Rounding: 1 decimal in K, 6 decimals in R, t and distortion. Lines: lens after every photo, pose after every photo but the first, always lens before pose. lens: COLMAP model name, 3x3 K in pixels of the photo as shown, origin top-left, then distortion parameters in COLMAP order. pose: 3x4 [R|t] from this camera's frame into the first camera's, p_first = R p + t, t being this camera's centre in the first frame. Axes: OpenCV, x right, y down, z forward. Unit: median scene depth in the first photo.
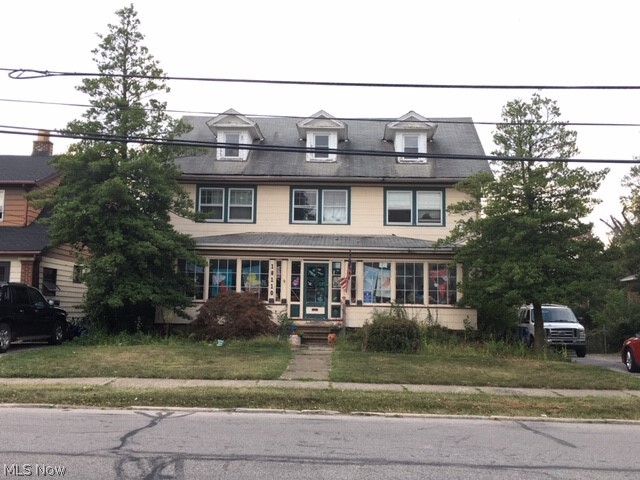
lens RADIAL K [[668.9, 0, 320.0], [0, 668.9, 240.2], [0, 0, 1]] dist [0.066820, 0.000000]
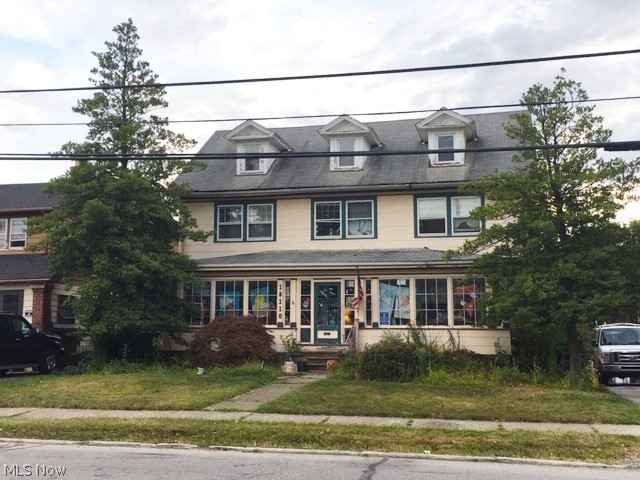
lens RADIAL K [[738.3, 0, 320.1], [0, 738.3, 243.3], [0, 0, 1]] dist [0.091391, 0.000000]
pose [[0.979546, -0.039435, -0.197319, 0.186231], [0.035614, 0.999104, -0.022877, 0.004341], [0.198044, 0.015382, 0.980072, 0.015810]]
